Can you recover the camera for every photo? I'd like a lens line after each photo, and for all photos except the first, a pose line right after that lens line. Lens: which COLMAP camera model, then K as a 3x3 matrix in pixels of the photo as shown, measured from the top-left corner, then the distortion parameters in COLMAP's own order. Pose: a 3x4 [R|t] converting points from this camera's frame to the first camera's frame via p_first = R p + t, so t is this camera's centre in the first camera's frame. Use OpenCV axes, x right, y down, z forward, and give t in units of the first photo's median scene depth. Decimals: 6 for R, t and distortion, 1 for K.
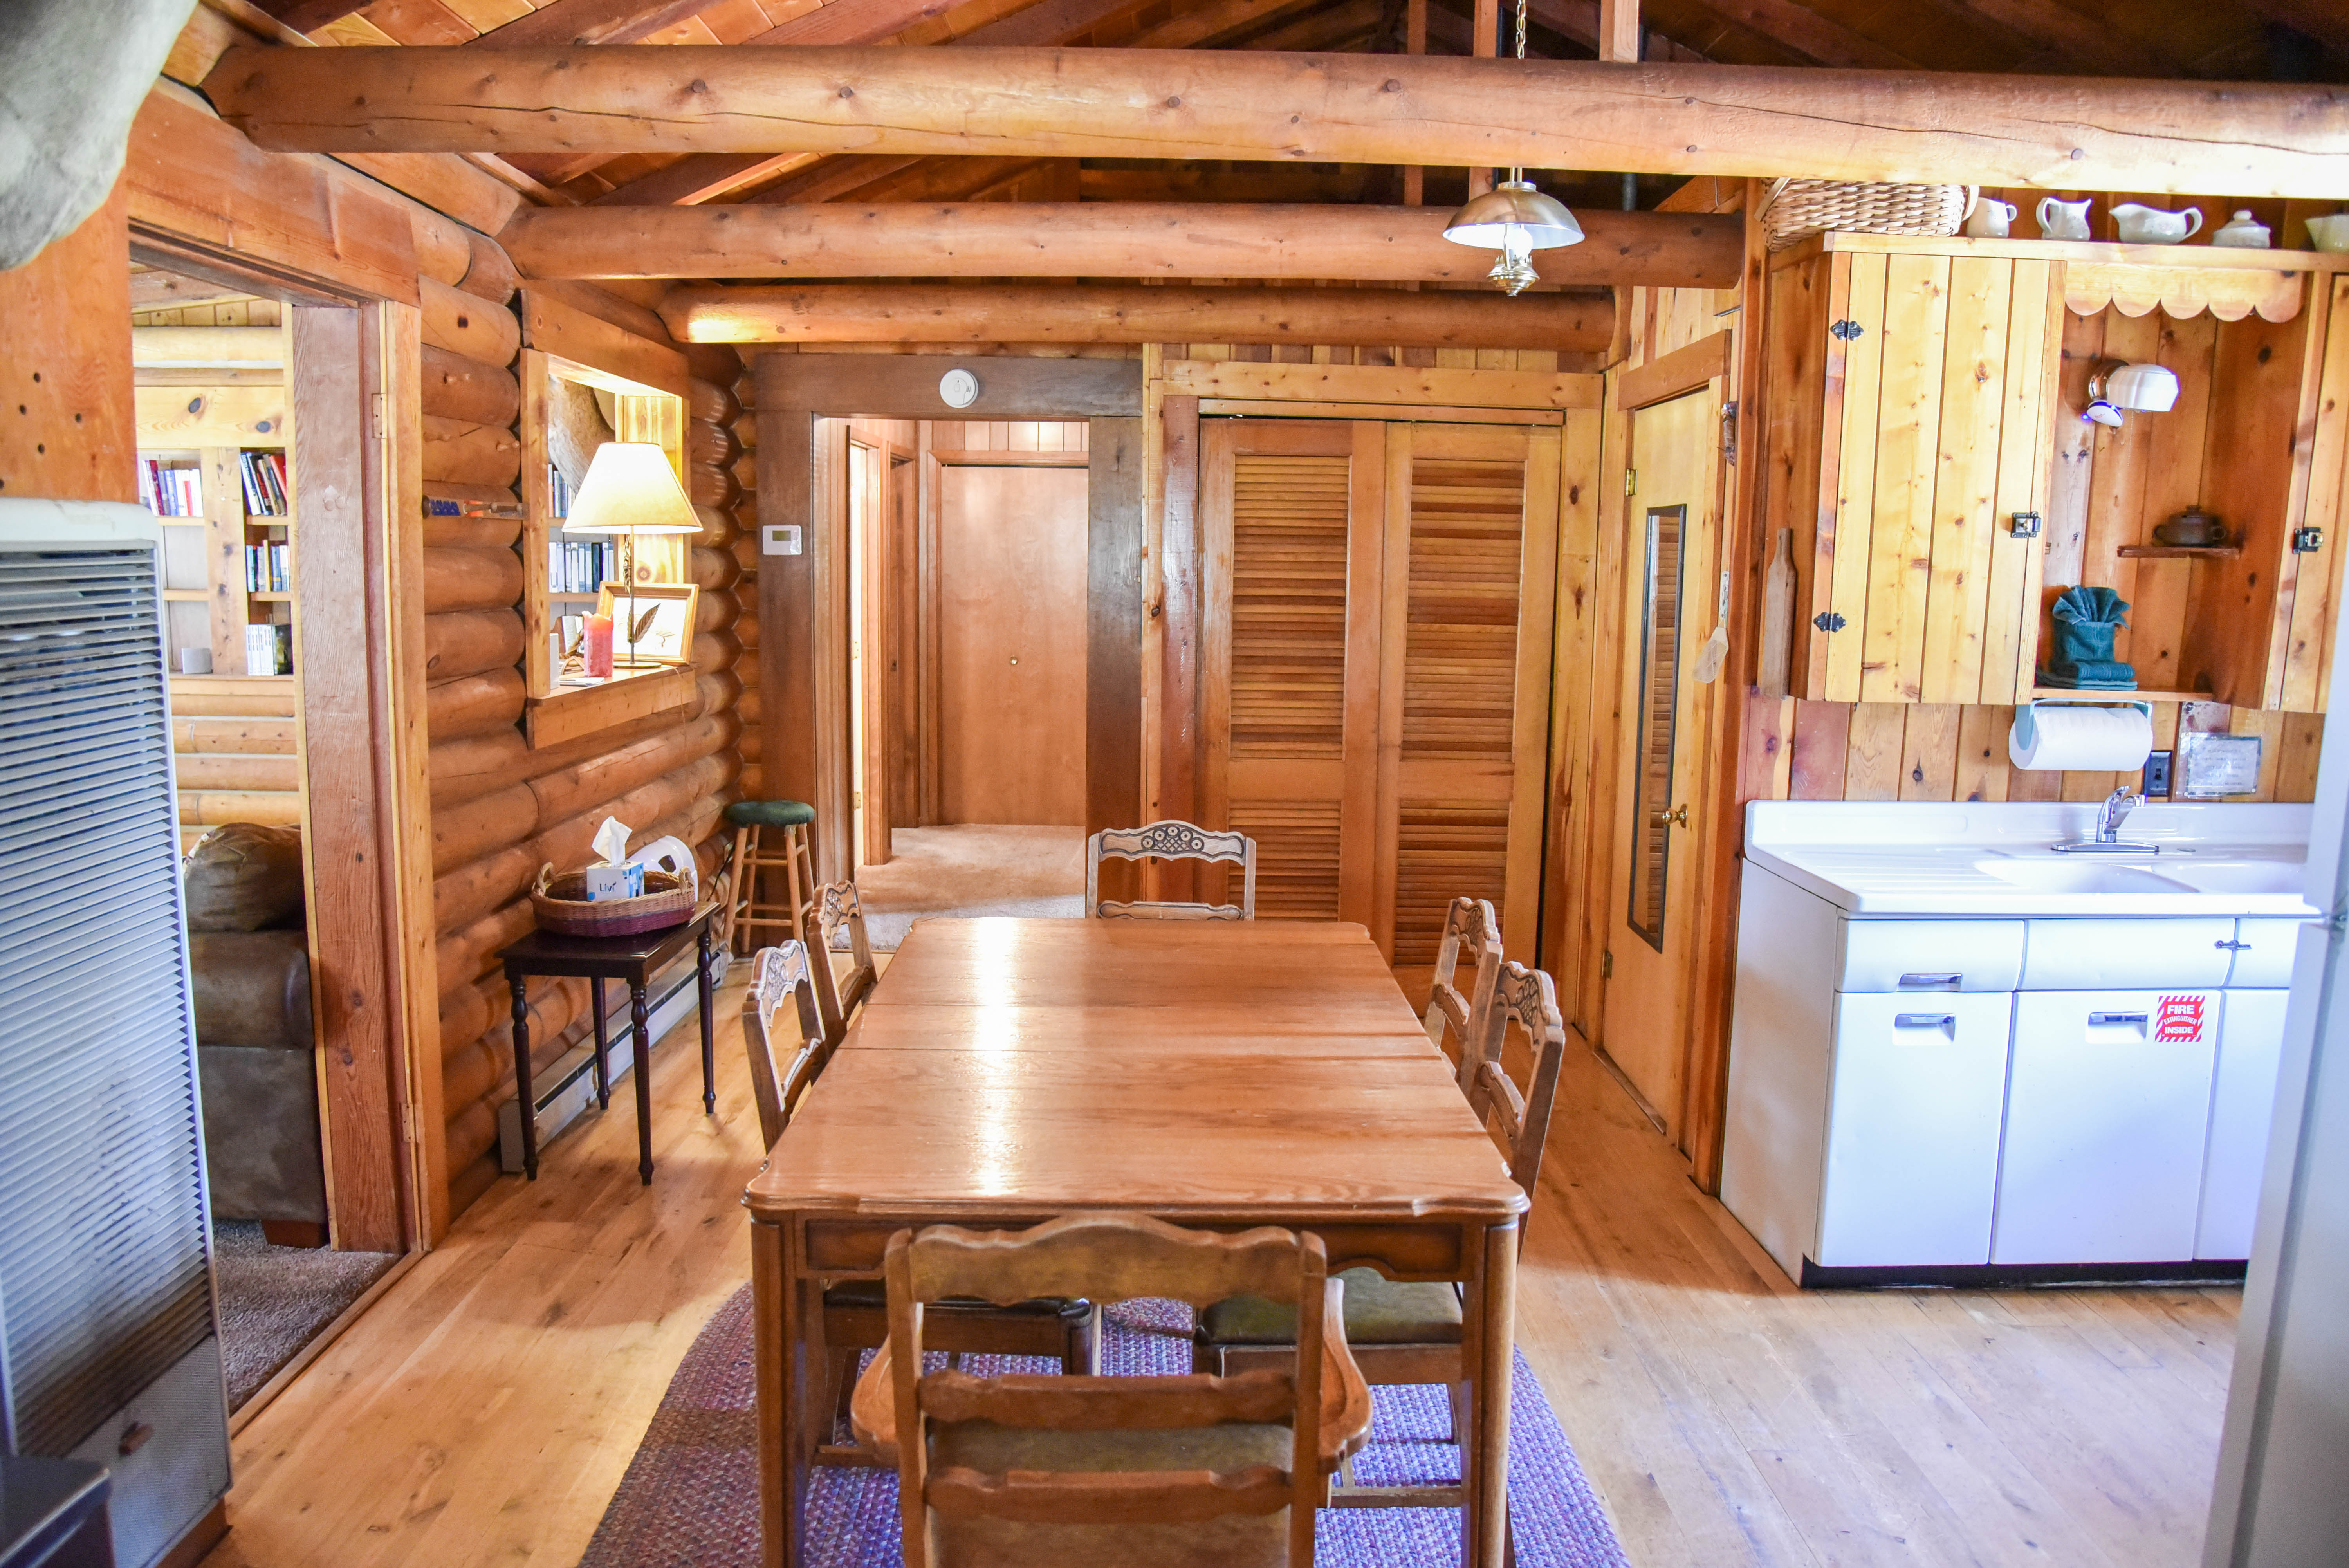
lens RADIAL K [[1606.6, 0, 1169.6], [0, 1606.6, 788.0], [0, 0, 1]] dist [-0.123583, 0.075395]
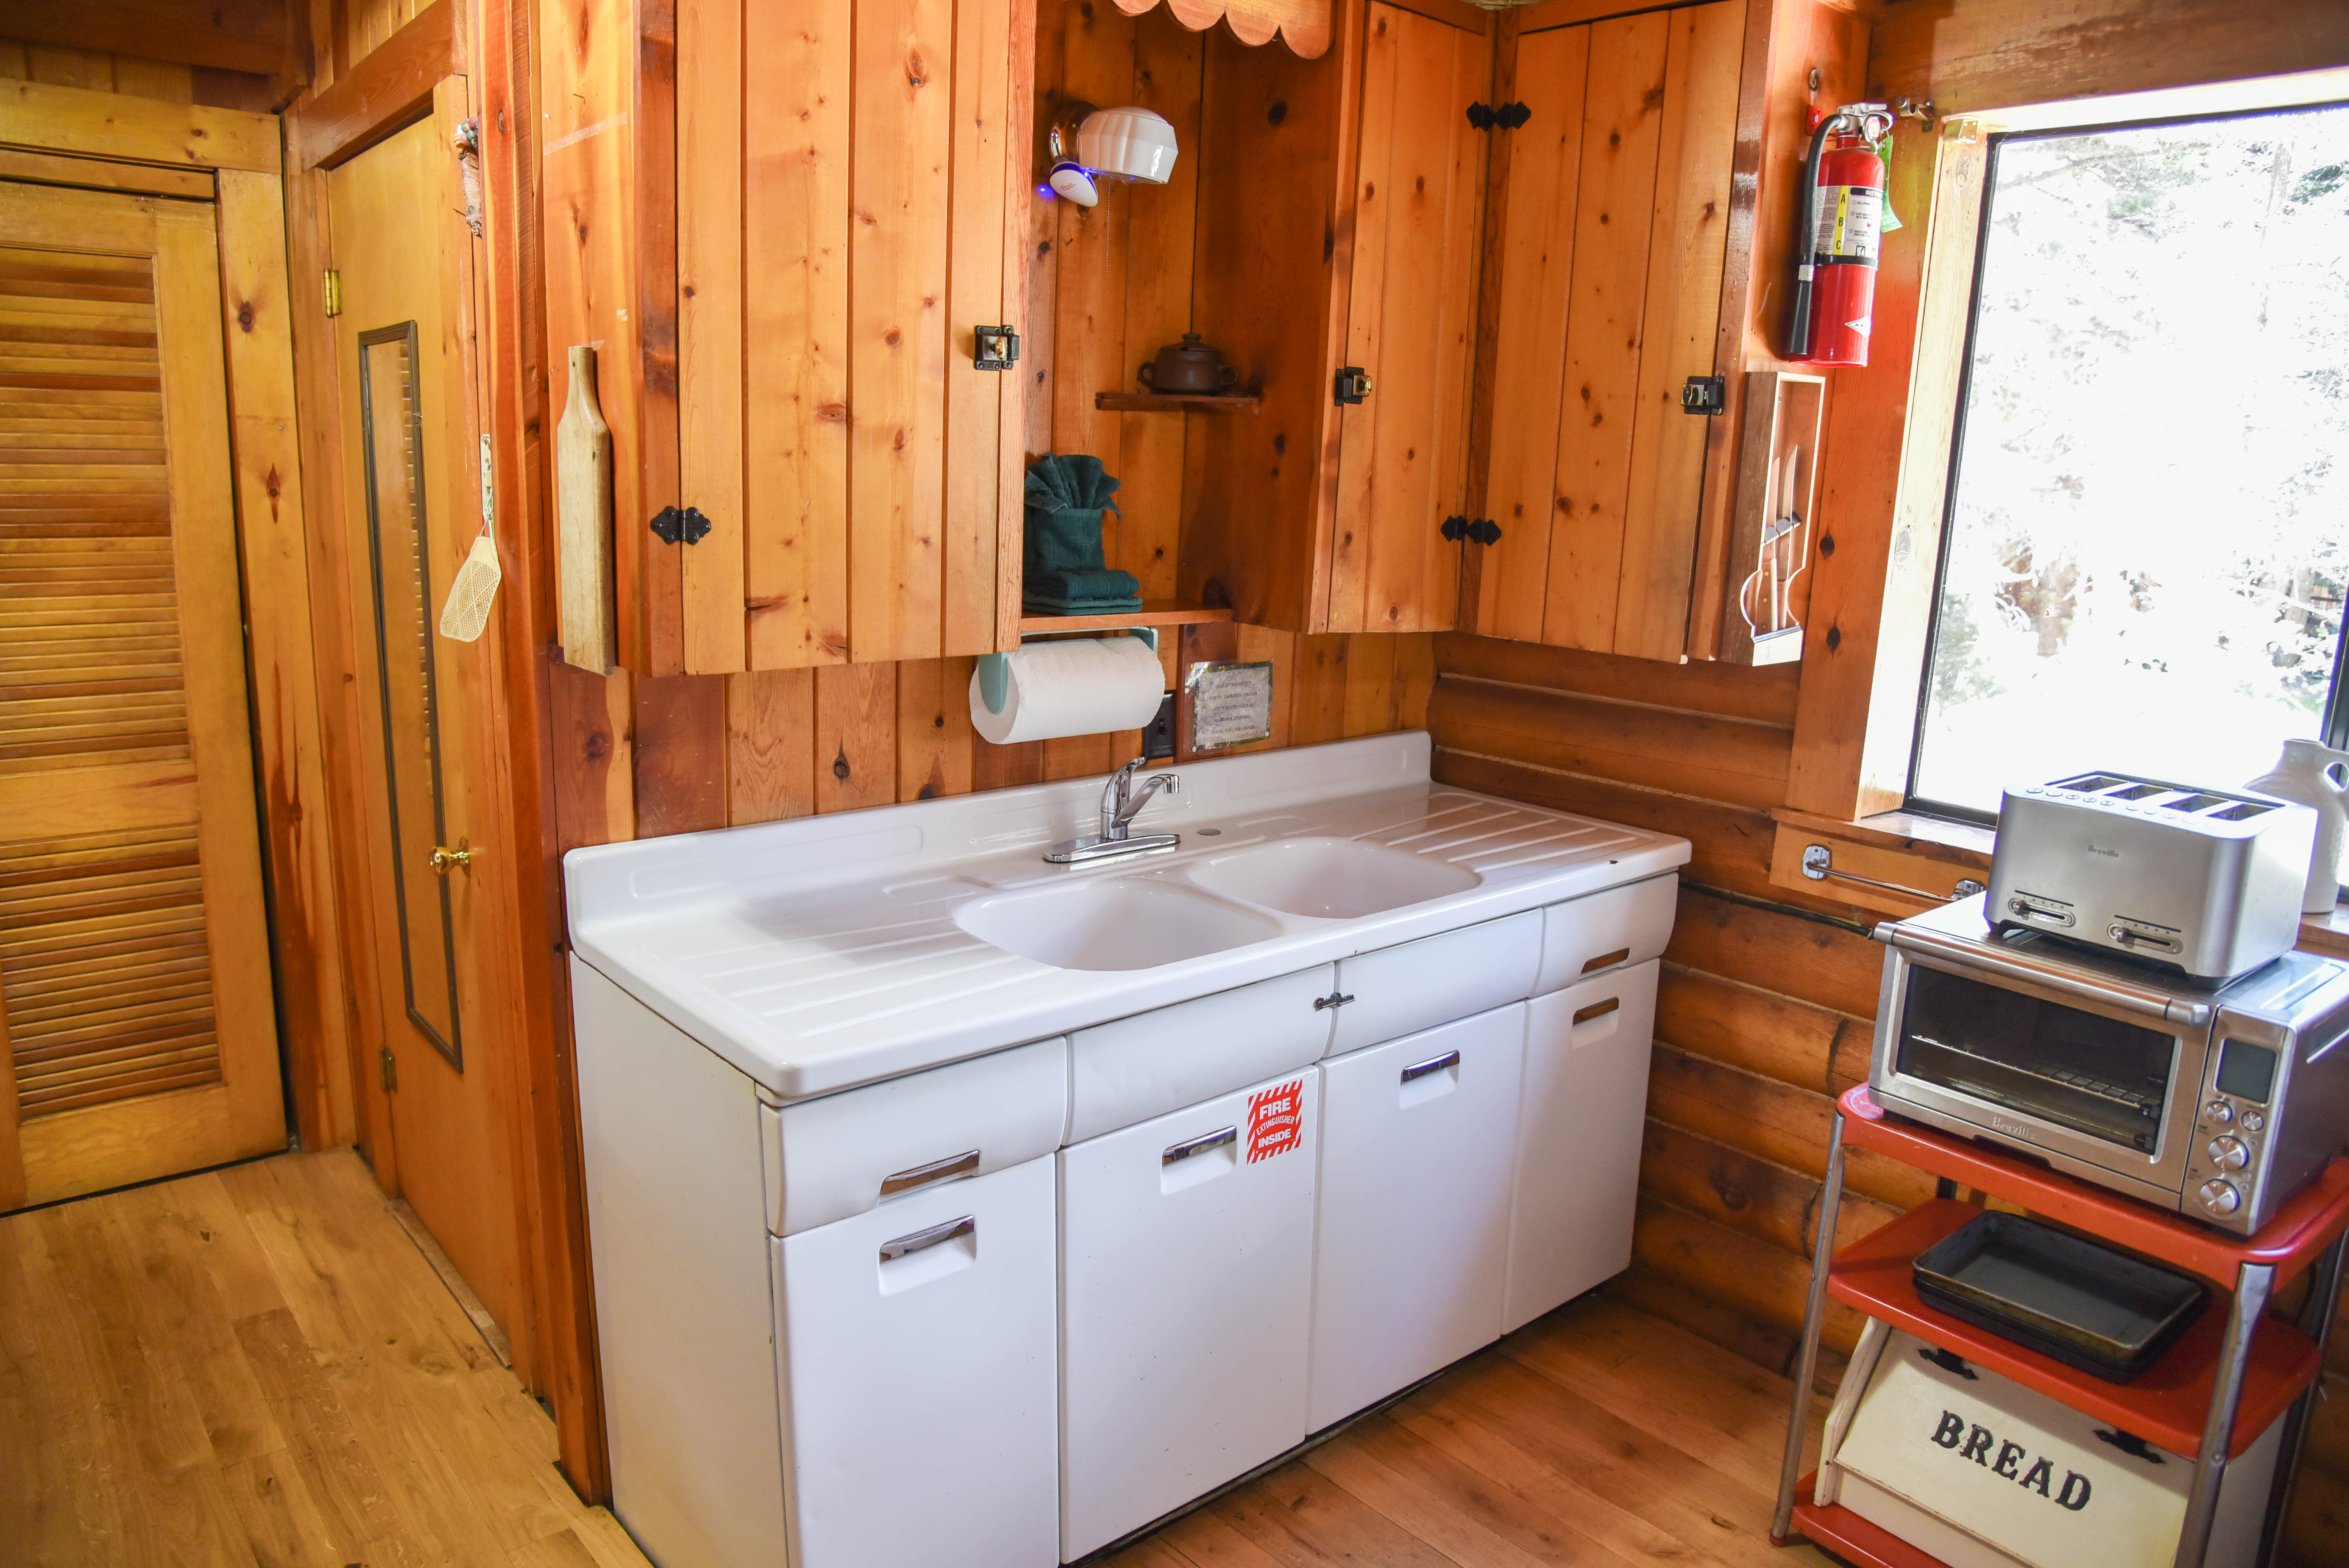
lens RADIAL K [[1606.6, 0, 1169.6], [0, 1606.6, 788.0], [0, 0, 1]] dist [-0.123583, 0.075395]
pose [[0.763969, -0.122336, 0.633549, 0.192239], [0.075353, 0.992059, 0.100698, -0.057612], [-0.640837, -0.029190, 0.767121, 0.471662]]
